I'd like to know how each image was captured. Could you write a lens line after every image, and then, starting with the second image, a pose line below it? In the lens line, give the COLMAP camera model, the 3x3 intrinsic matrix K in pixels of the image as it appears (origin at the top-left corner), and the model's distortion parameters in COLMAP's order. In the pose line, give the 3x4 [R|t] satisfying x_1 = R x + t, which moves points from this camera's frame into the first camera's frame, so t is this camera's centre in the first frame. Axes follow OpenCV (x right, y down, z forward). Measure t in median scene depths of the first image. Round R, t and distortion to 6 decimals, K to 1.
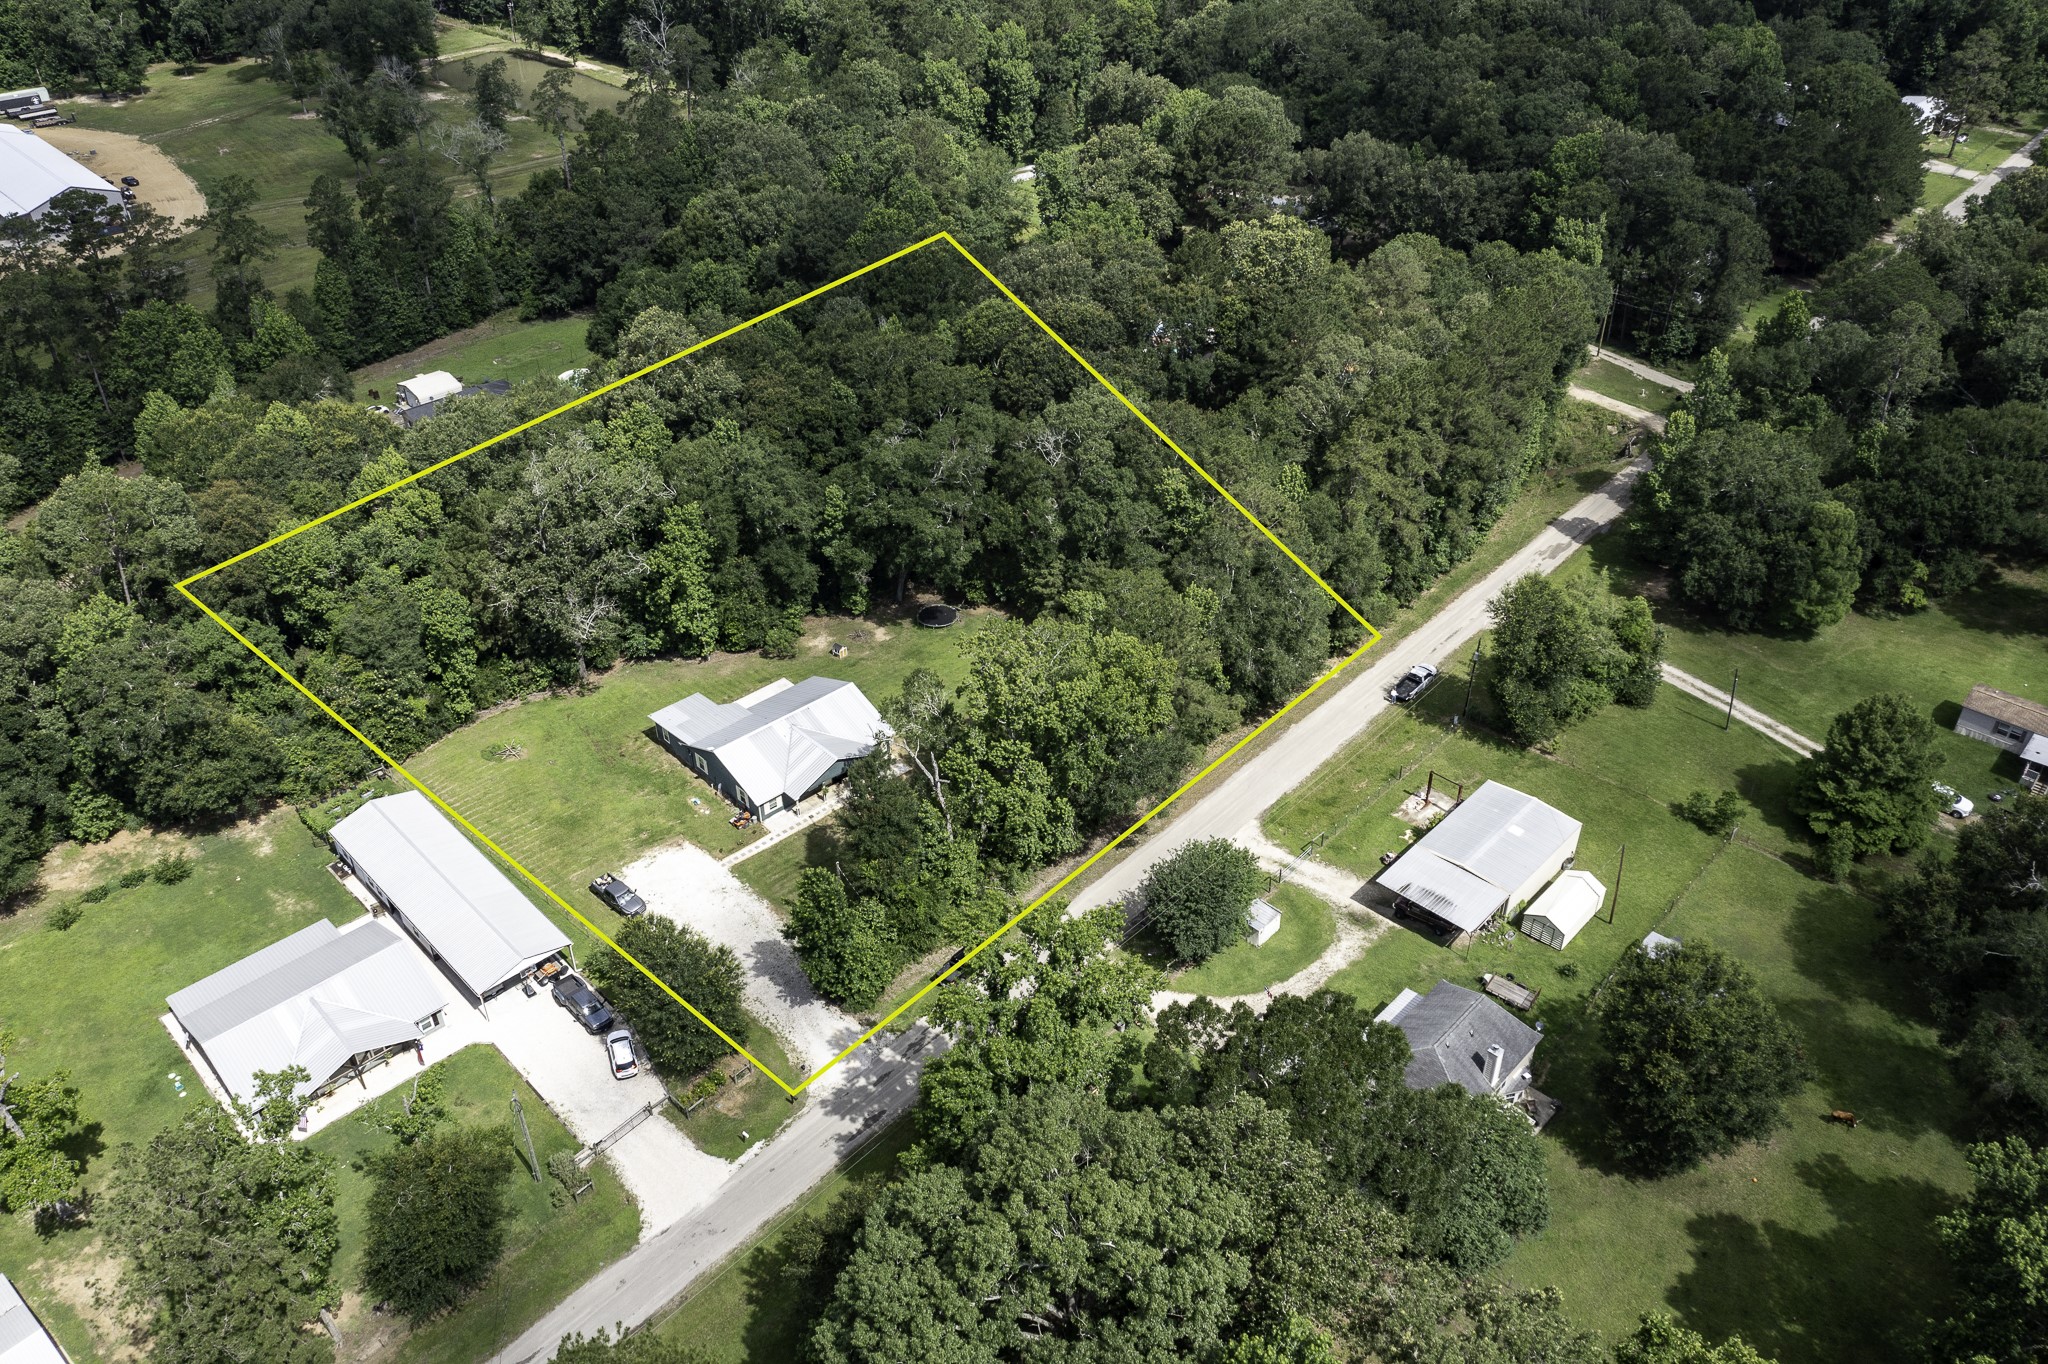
lens RADIAL K [[1622.9, 0, 1024.0], [0, 1622.9, 682.0], [0, 0, 1]] dist [-0.022890, 0.005500]
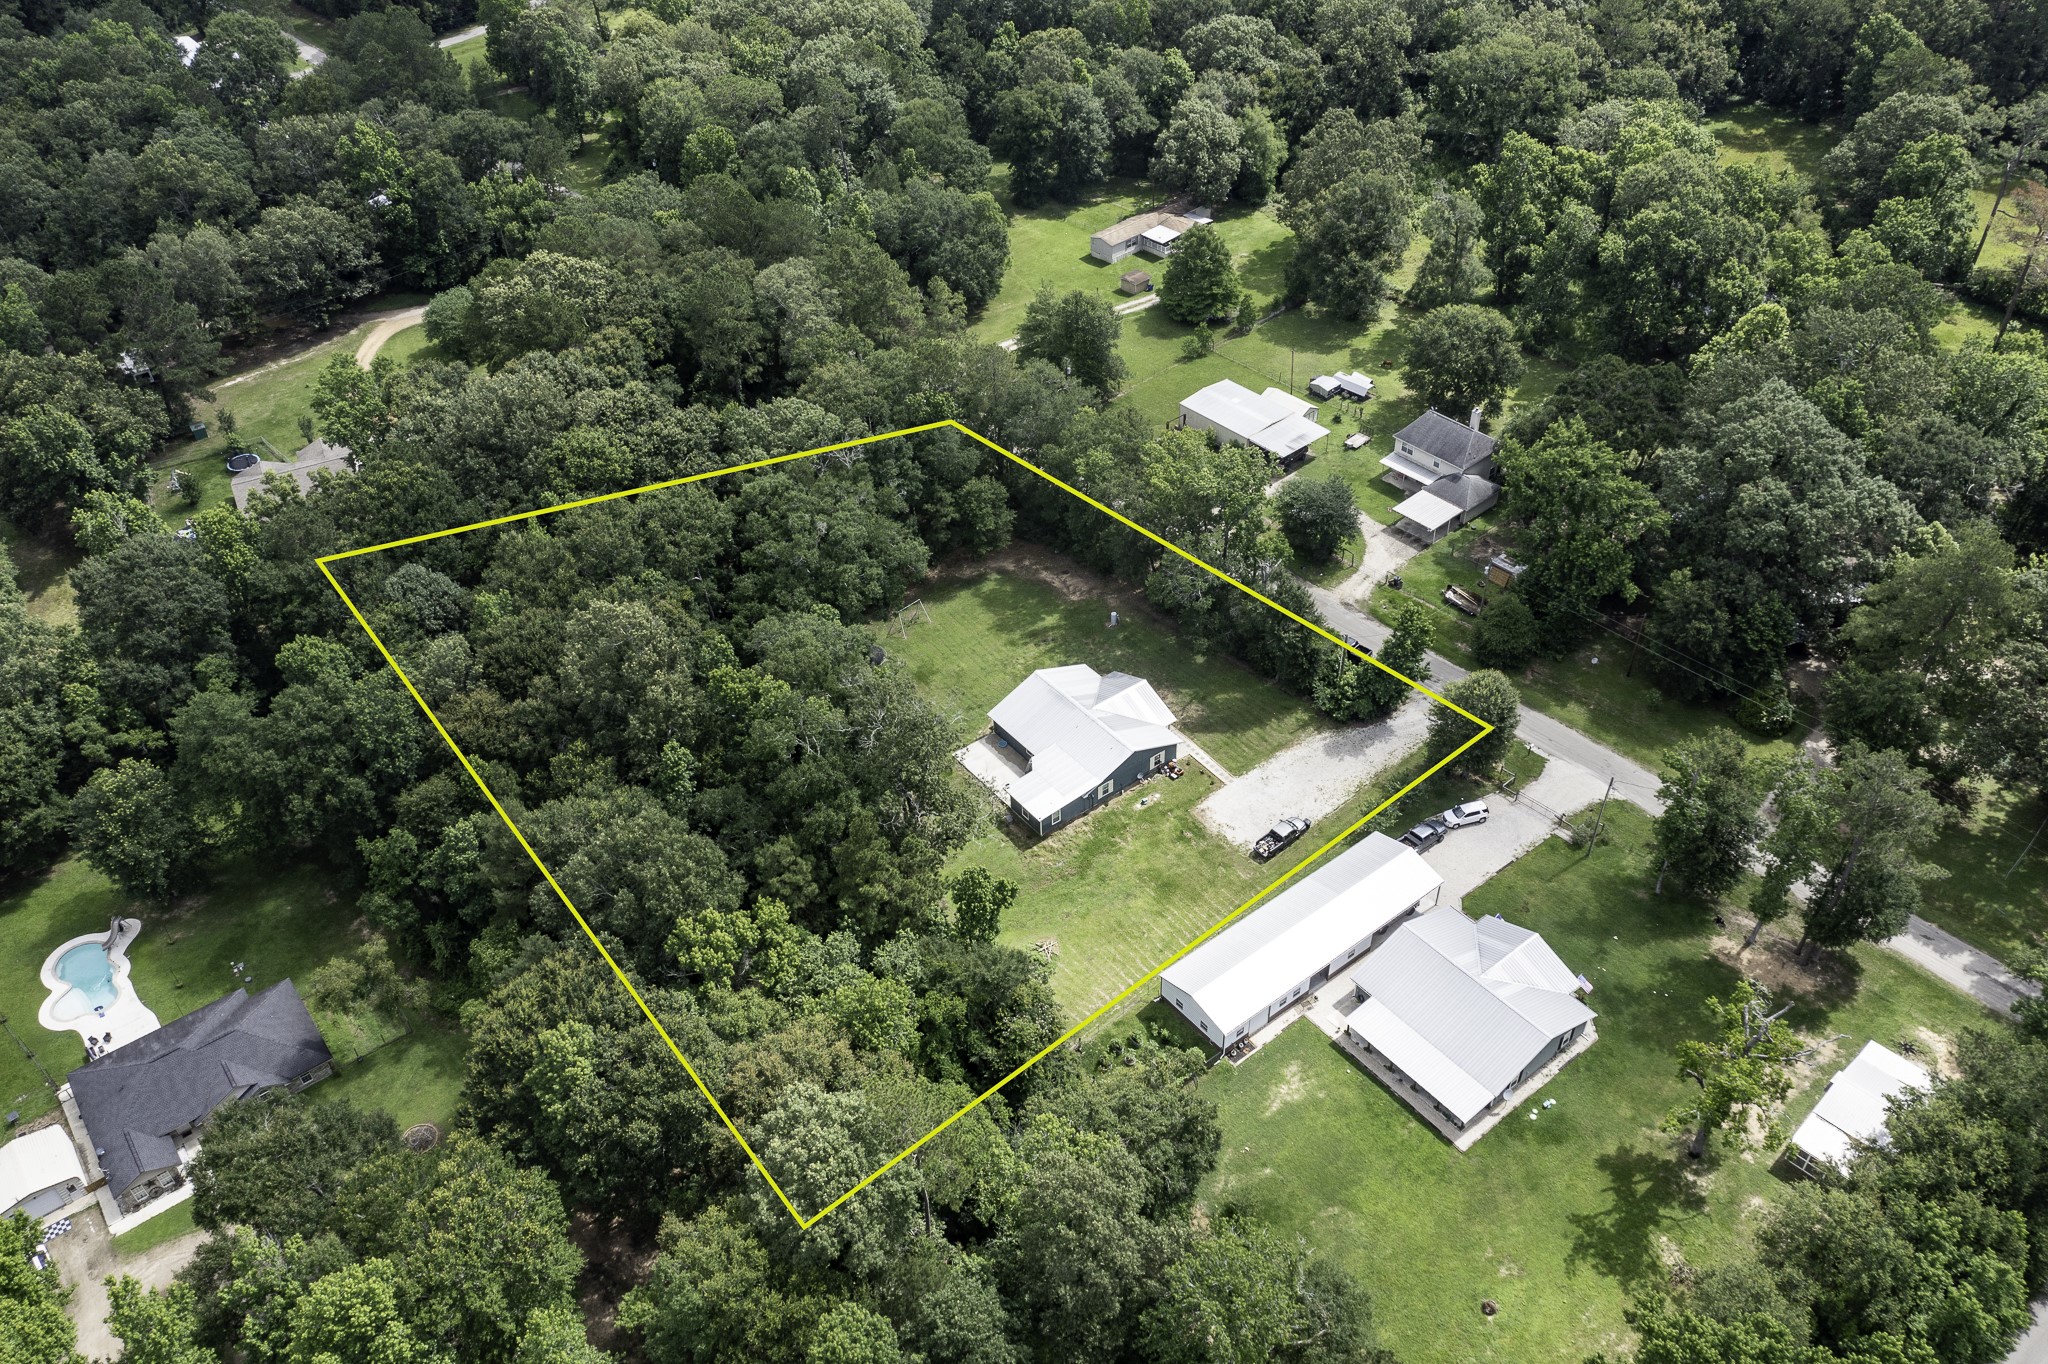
lens RADIAL K [[1605.4, 0, 1024.0], [0, 1605.4, 682.0], [0, 0, 1]] dist [-0.018134, -0.000673]
pose [[0.096522, -0.633668, 0.767560, -0.944405], [0.591904, 0.656527, 0.467570, -0.506346], [-0.800208, 0.409191, 0.438440, 0.544938]]
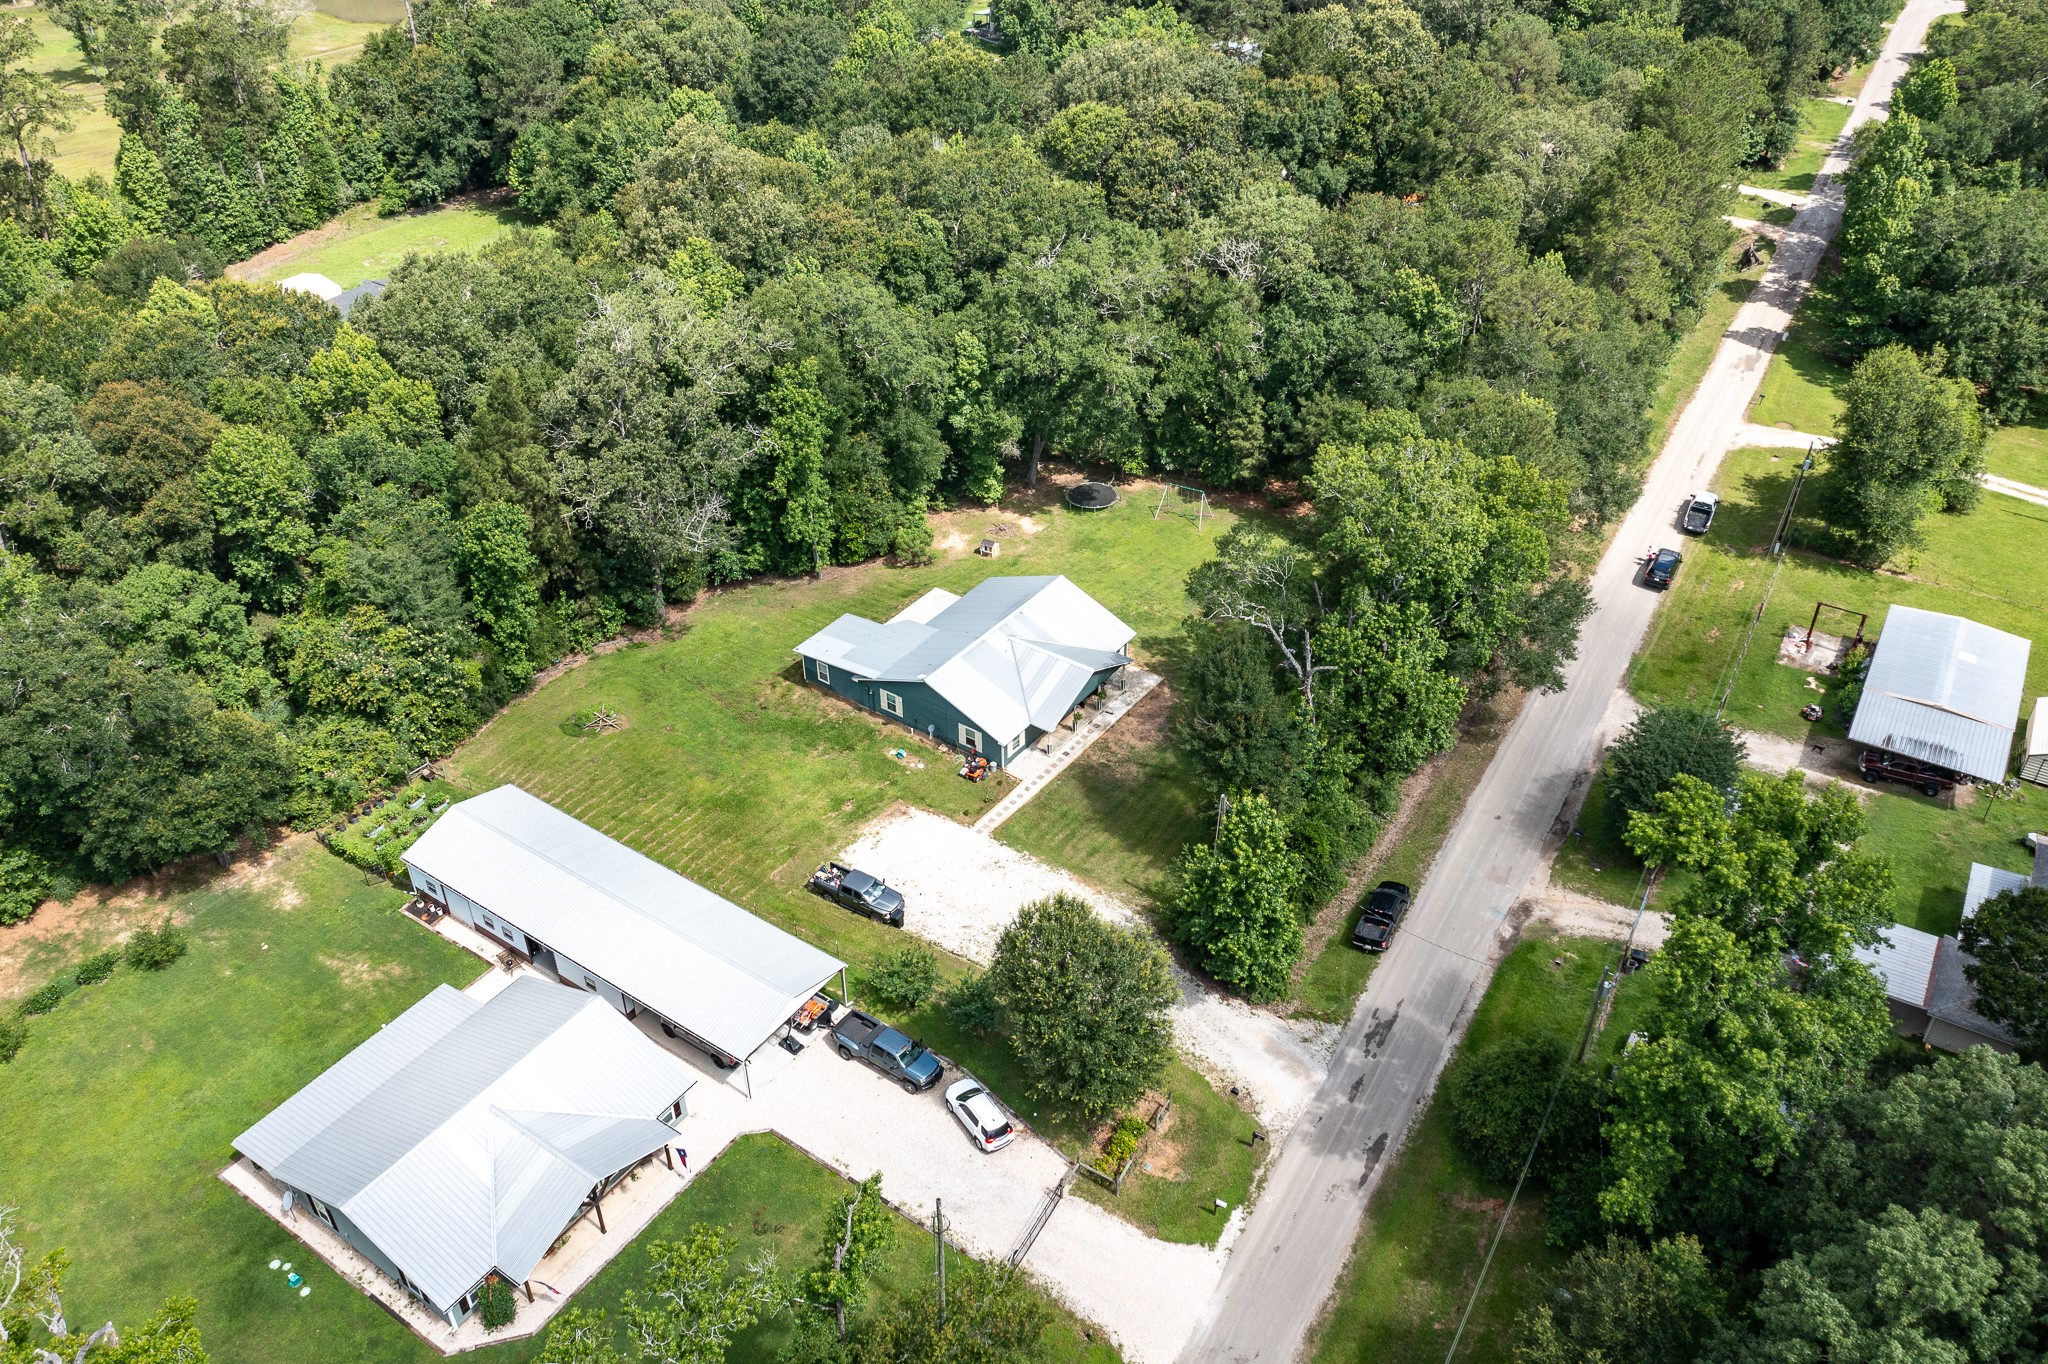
lens RADIAL K [[1622.9, 0, 1024.0], [0, 1622.9, 682.0], [0, 0, 1]] dist [-0.022890, 0.005500]
pose [[0.978799, -0.113448, 0.170537, -0.258805], [0.111304, 0.993540, 0.022110, 0.030946], [-0.171944, -0.002660, 0.985103, 0.267443]]
